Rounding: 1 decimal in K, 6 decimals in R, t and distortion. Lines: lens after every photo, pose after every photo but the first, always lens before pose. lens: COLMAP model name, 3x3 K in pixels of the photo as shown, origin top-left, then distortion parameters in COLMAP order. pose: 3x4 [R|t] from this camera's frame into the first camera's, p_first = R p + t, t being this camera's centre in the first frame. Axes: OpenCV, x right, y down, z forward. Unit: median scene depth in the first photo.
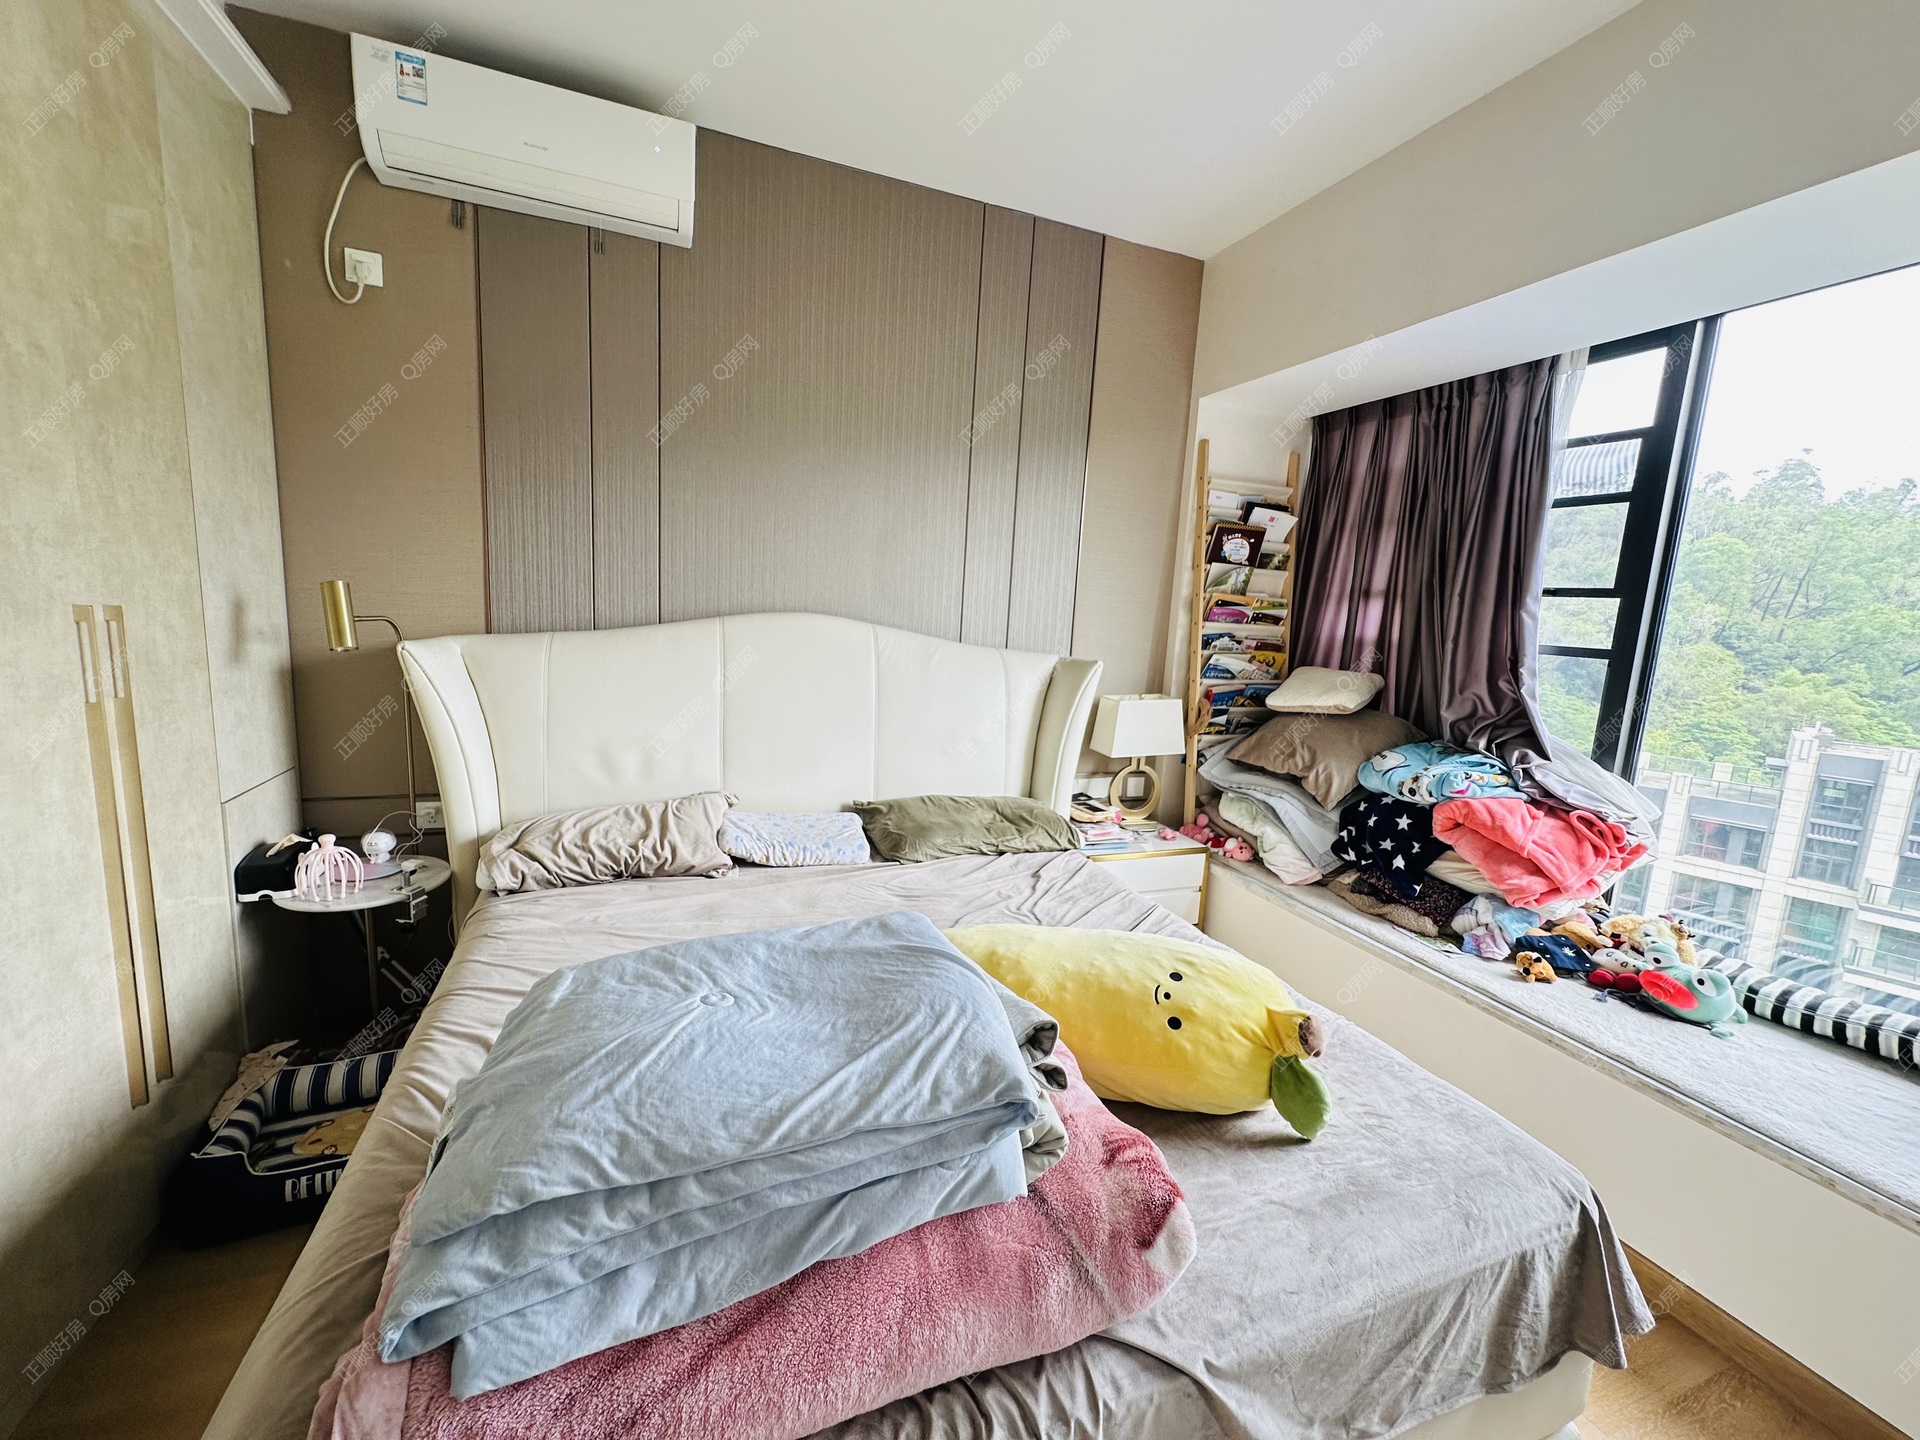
lens RADIAL K [[769.5, 0, 958.1], [0, 769.5, 719.7], [0, 0, 1]] dist [-0.001043, 0.000180]
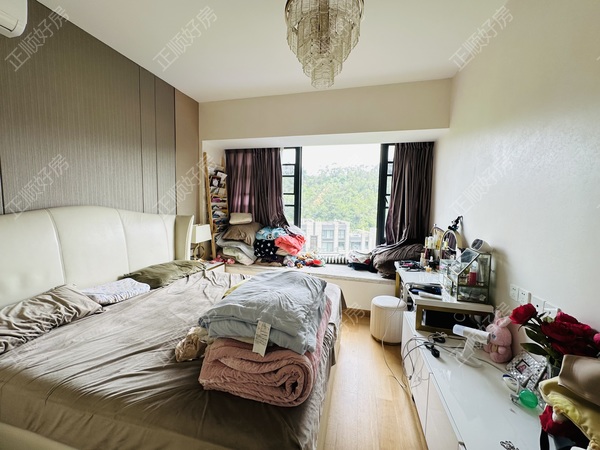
lens RADIAL K [[240.5, 0, 299.4], [0, 240.5, 224.9], [0, 0, 1]] dist [-0.001043, 0.000180]
pose [[0.589414, -0.115286, 0.799563, -0.403736], [0.133511, 0.990055, 0.044332, -0.019235], [-0.796722, 0.080621, 0.598944, -0.002053]]
